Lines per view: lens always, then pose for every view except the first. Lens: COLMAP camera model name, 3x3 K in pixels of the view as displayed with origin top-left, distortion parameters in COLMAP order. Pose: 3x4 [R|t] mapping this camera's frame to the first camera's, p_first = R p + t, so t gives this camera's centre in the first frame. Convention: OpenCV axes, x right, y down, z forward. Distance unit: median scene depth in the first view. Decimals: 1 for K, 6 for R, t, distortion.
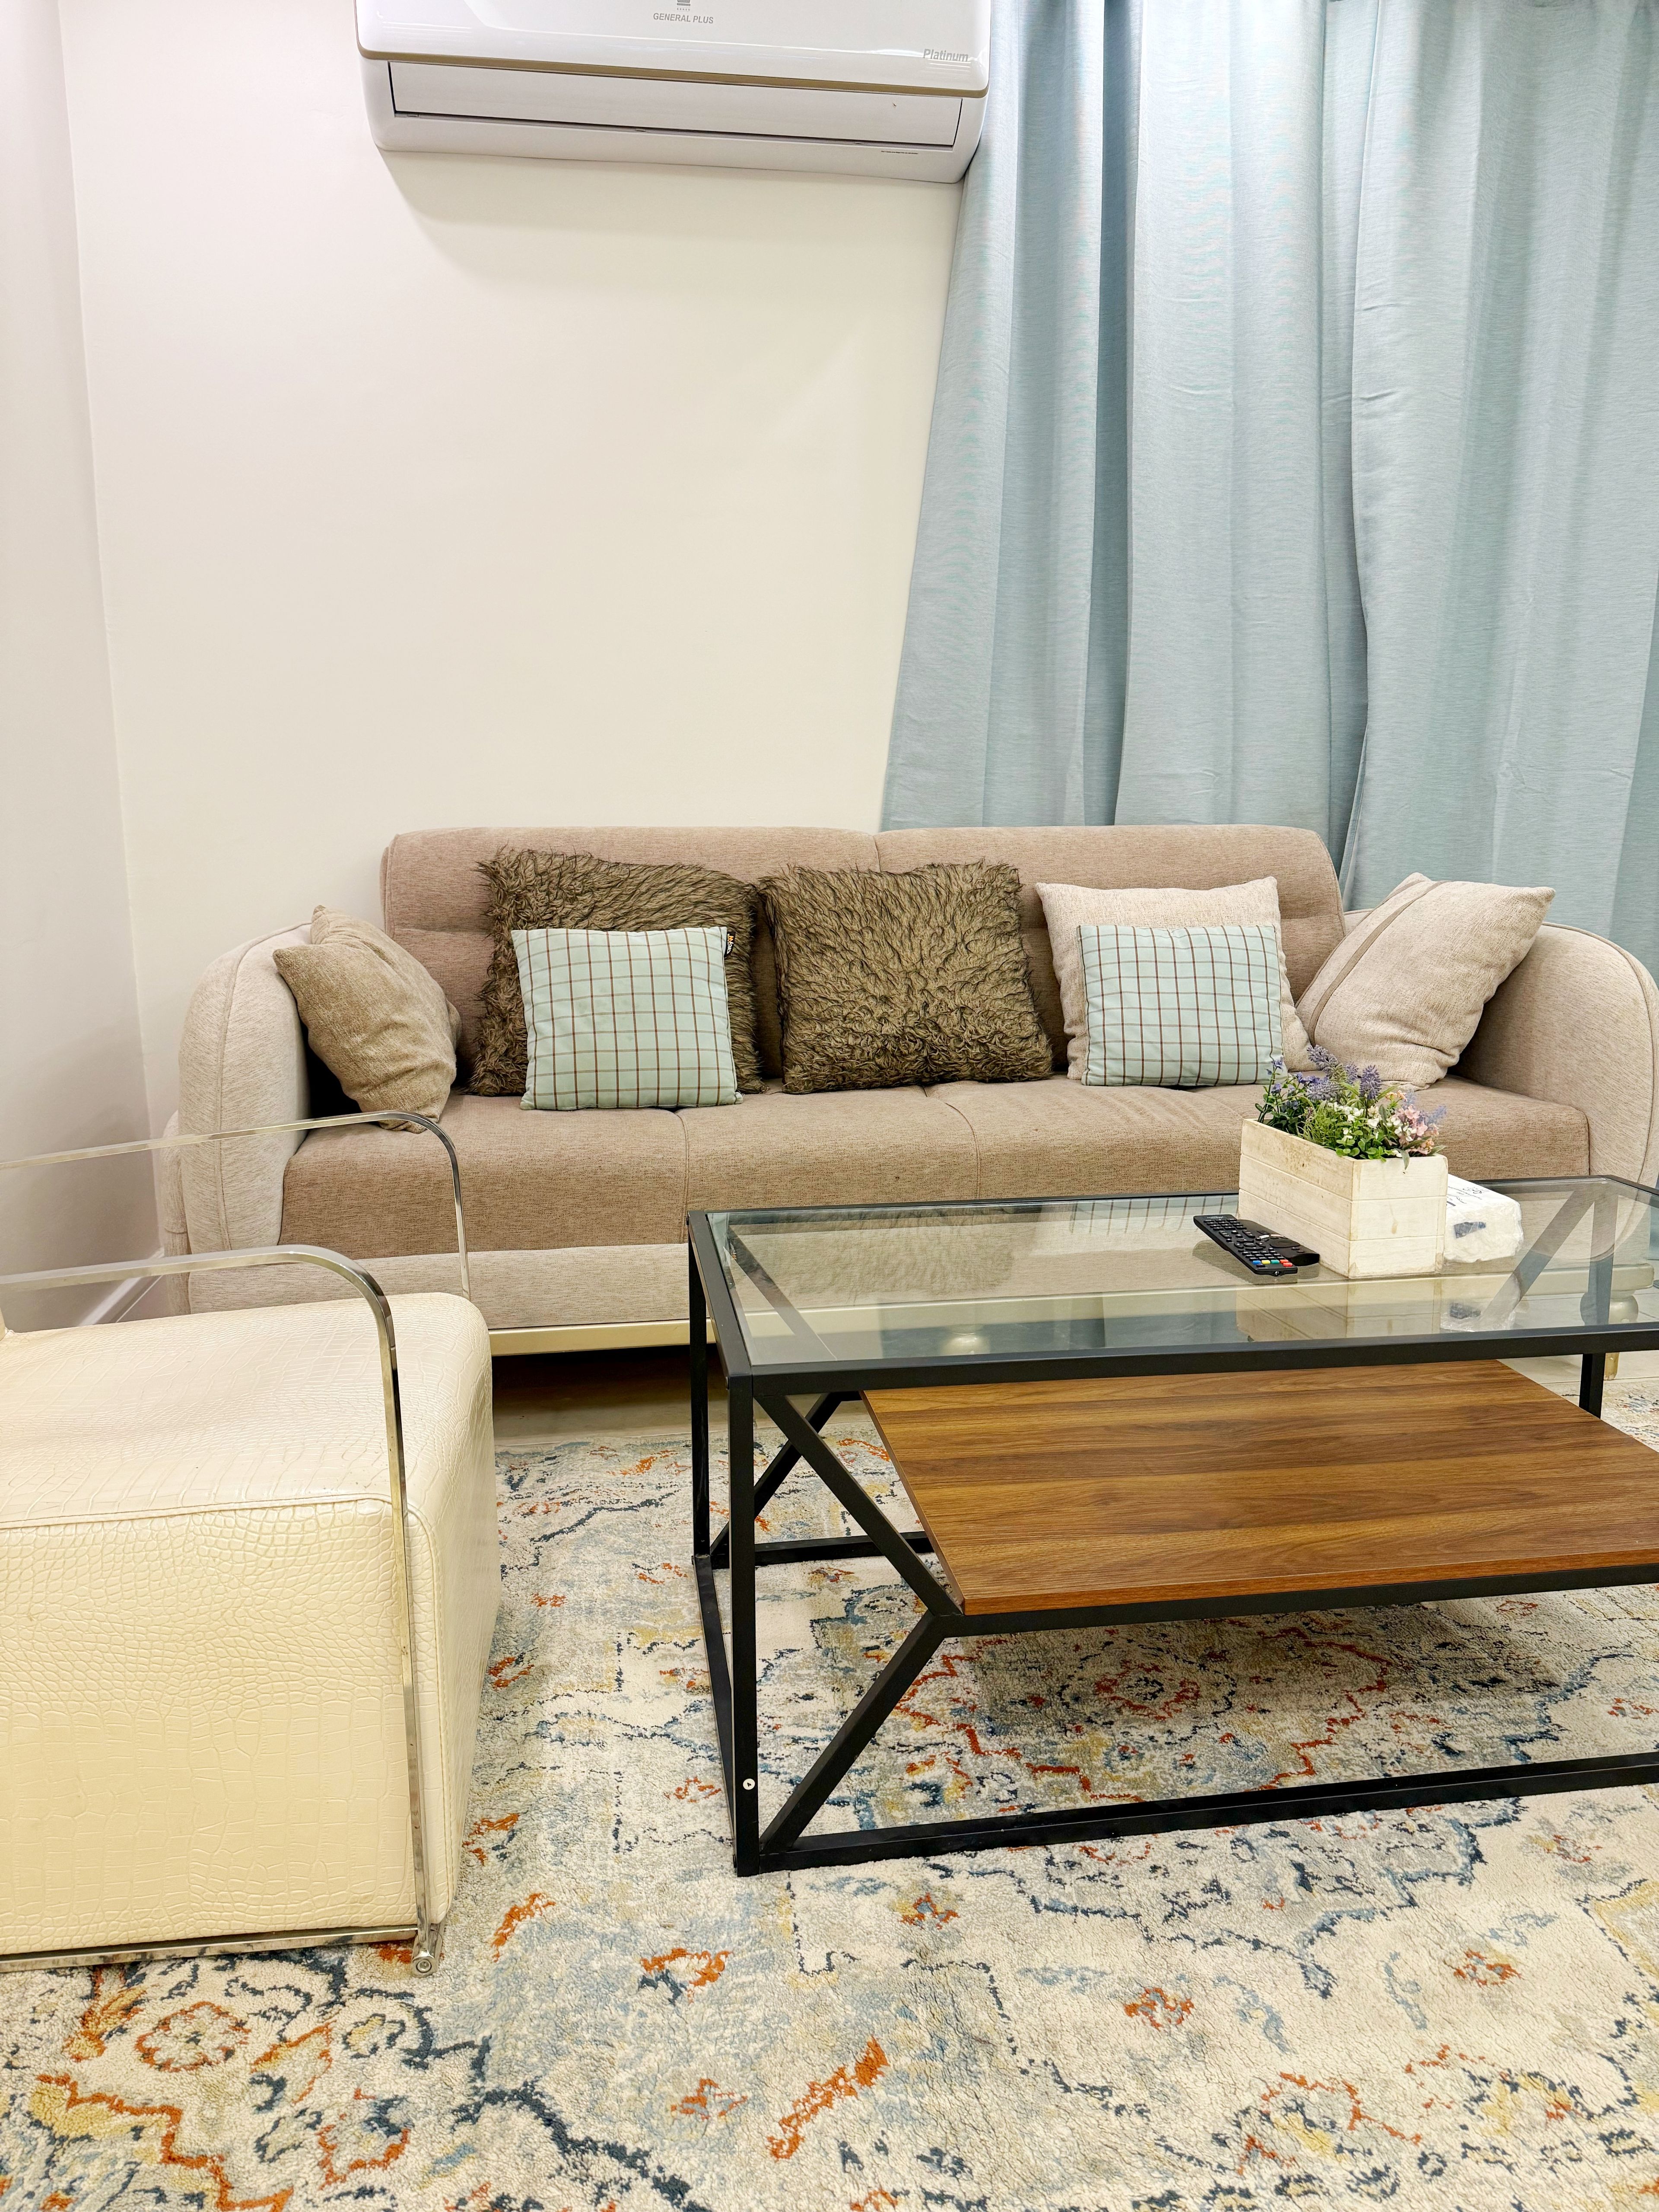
lens RADIAL K [[1561.2, 0, 844.5], [0, 1561.2, 1092.8], [0, 0, 1]] dist [0.064401, -0.070665]
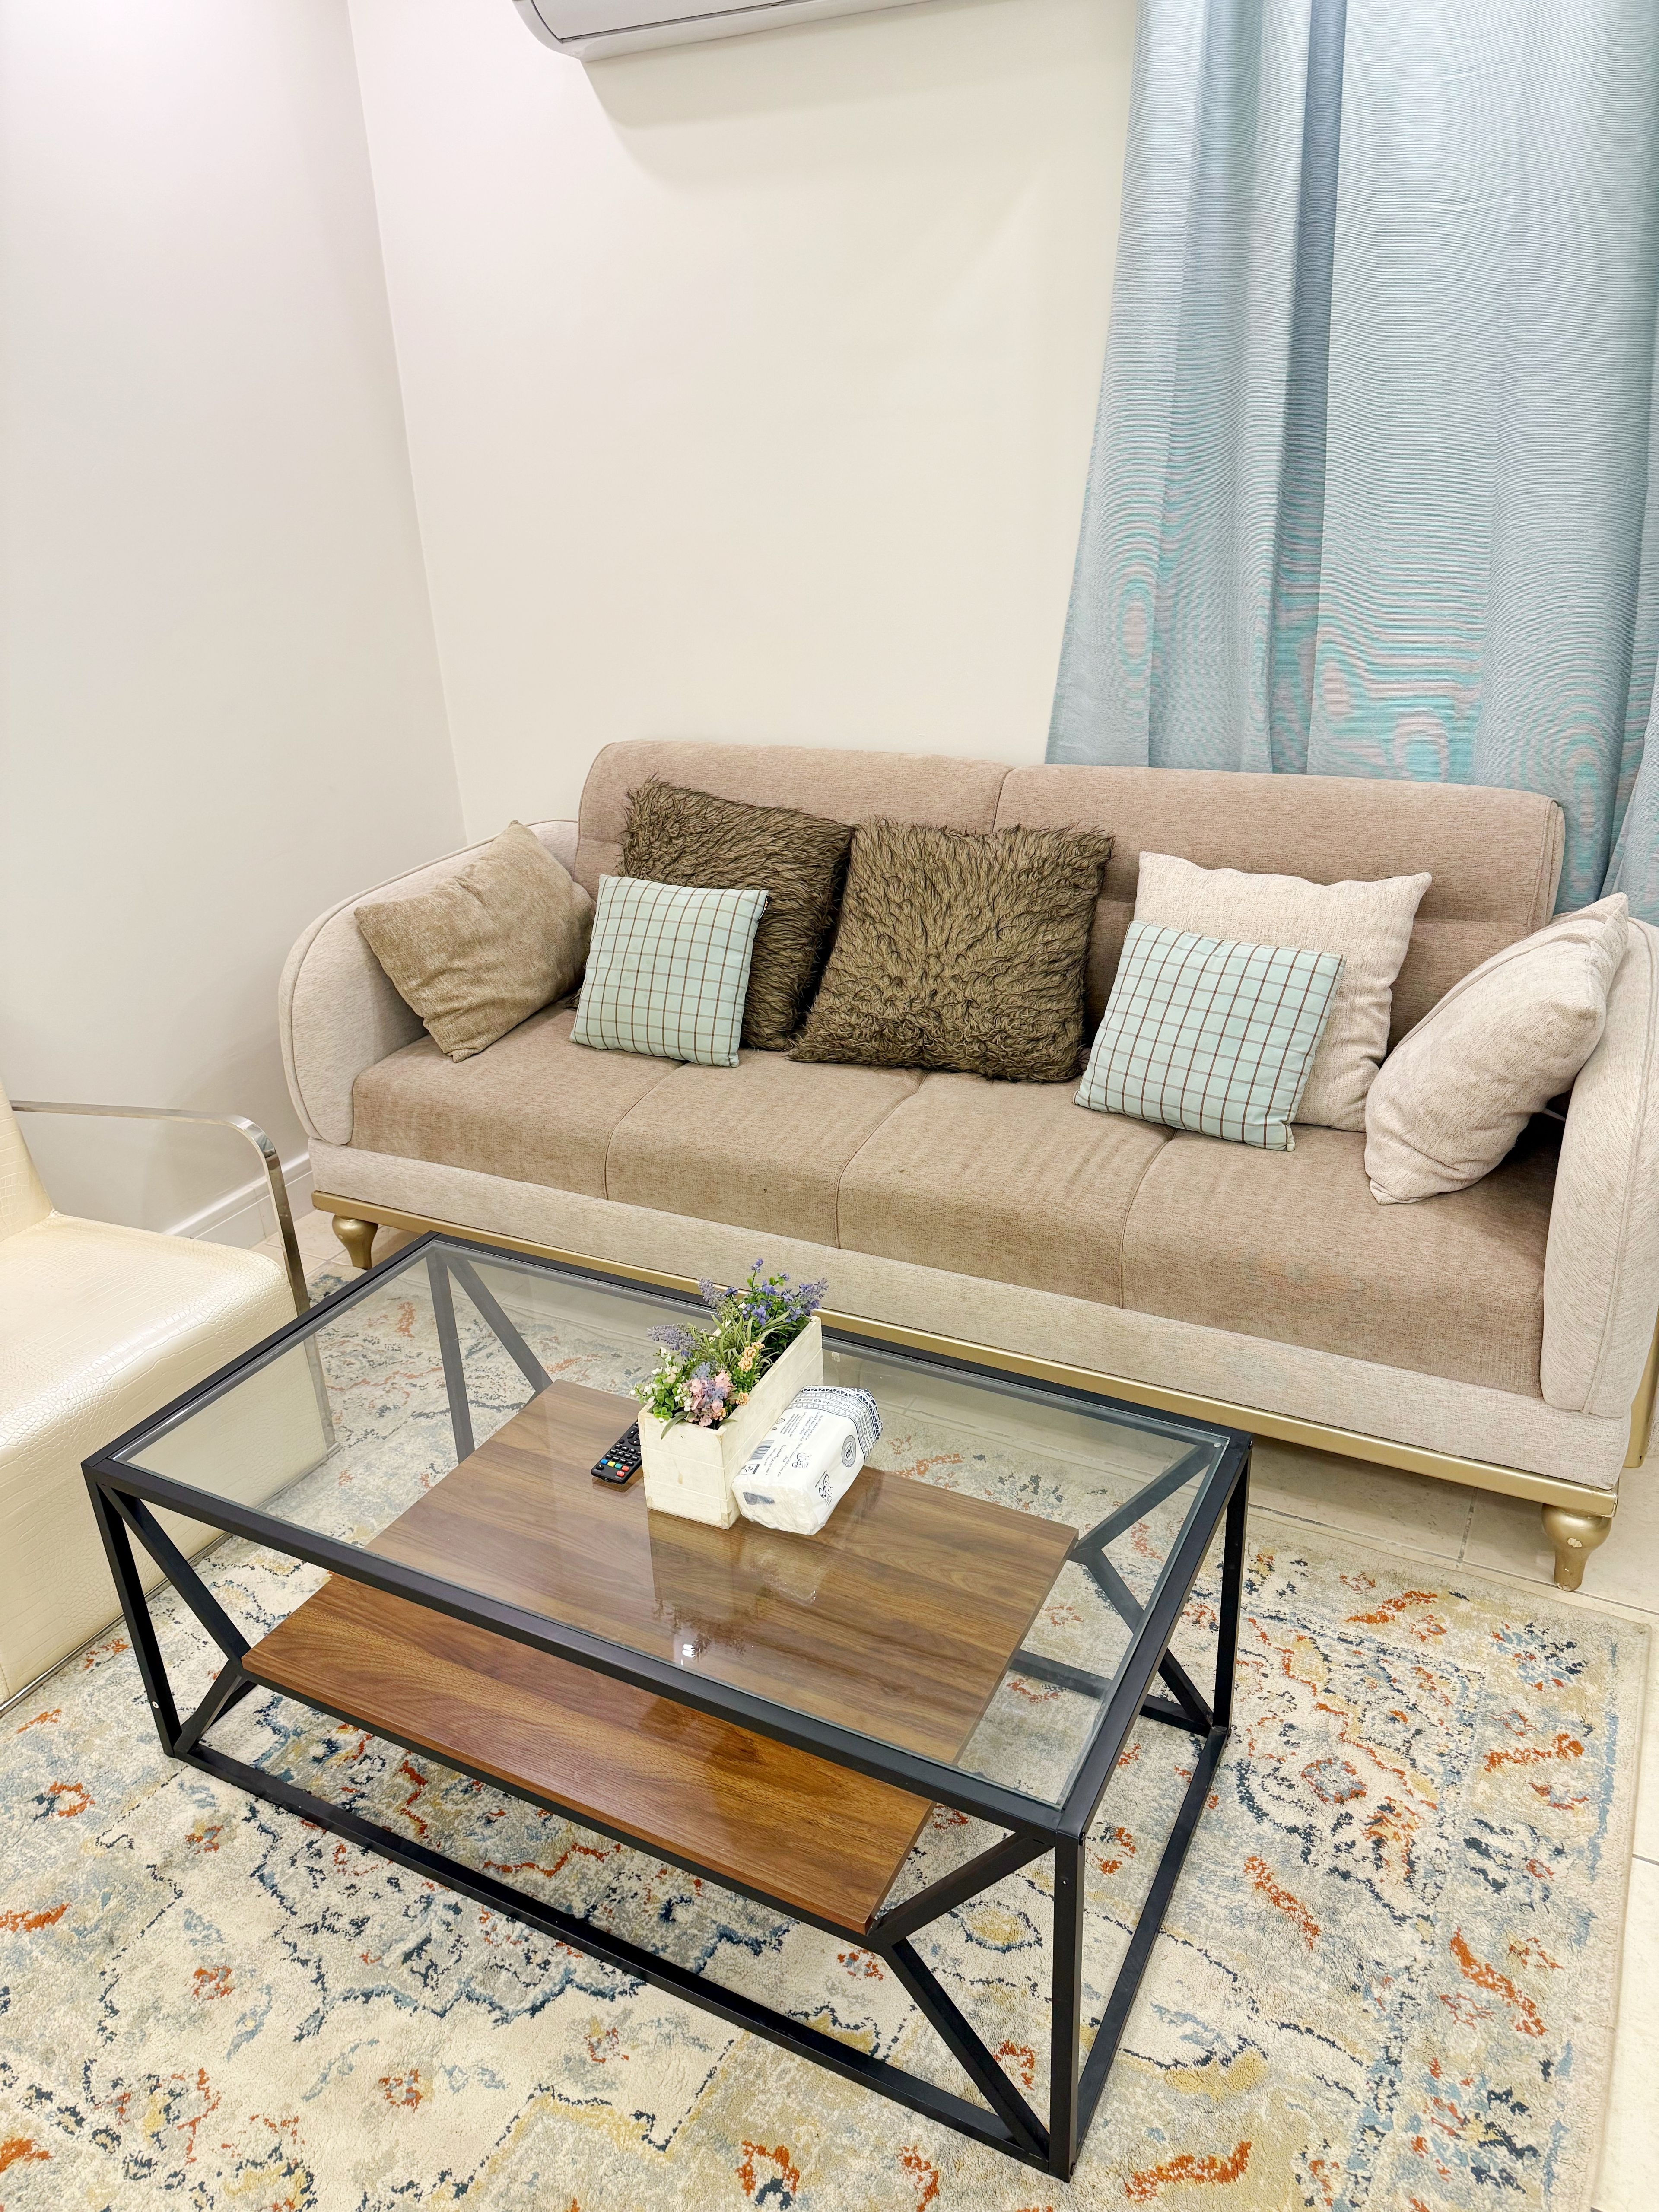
lens RADIAL K [[1561.2, 0, 833.9], [0, 1561.2, 1103.5], [0, 0, 1]] dist [0.064401, -0.070665]
pose [[0.806299, 0.216408, -0.550500, 0.574801], [-0.057391, 0.954901, 0.291325, -0.280853], [0.588718, -0.203301, 0.782355, 0.175580]]
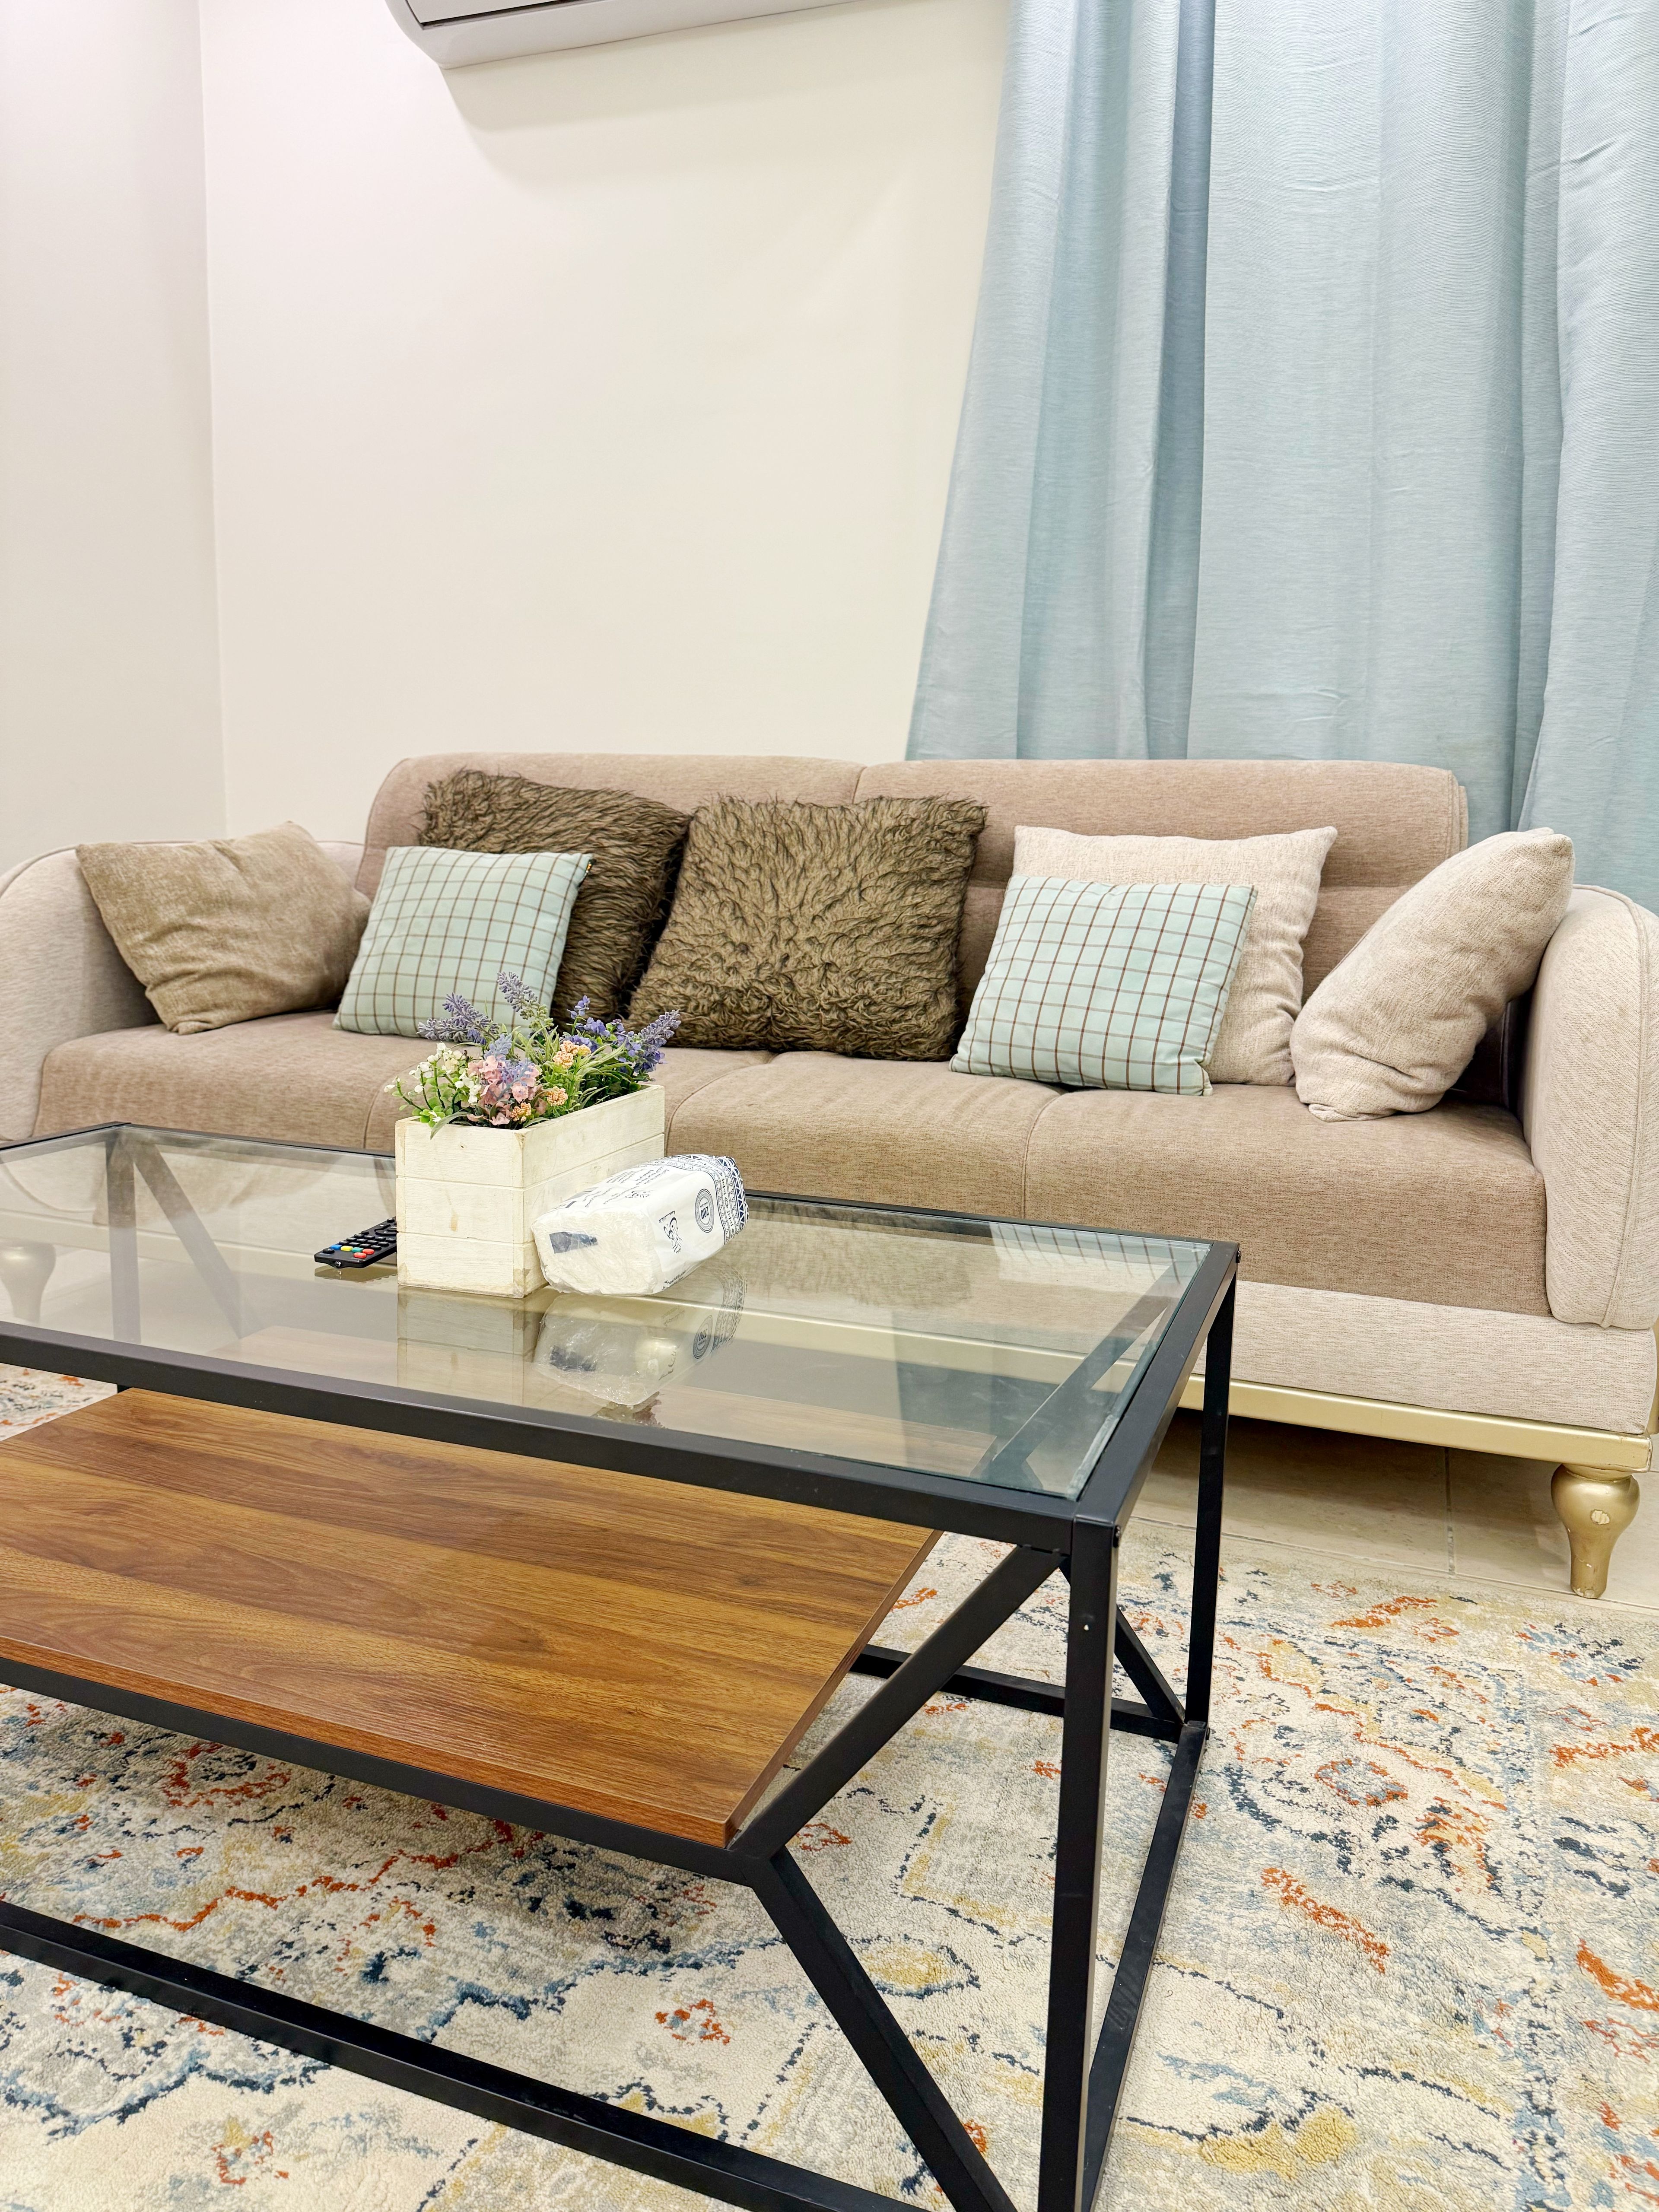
lens RADIAL K [[1561.2, 0, 846.1], [0, 1561.2, 1103.6], [0, 0, 1]] dist [0.064401, -0.070665]
pose [[0.875316, 0.108906, -0.471128, 0.500206], [-0.109026, 0.993668, 0.027136, -0.003969], [0.471100, 0.027613, 0.881647, 0.276354]]
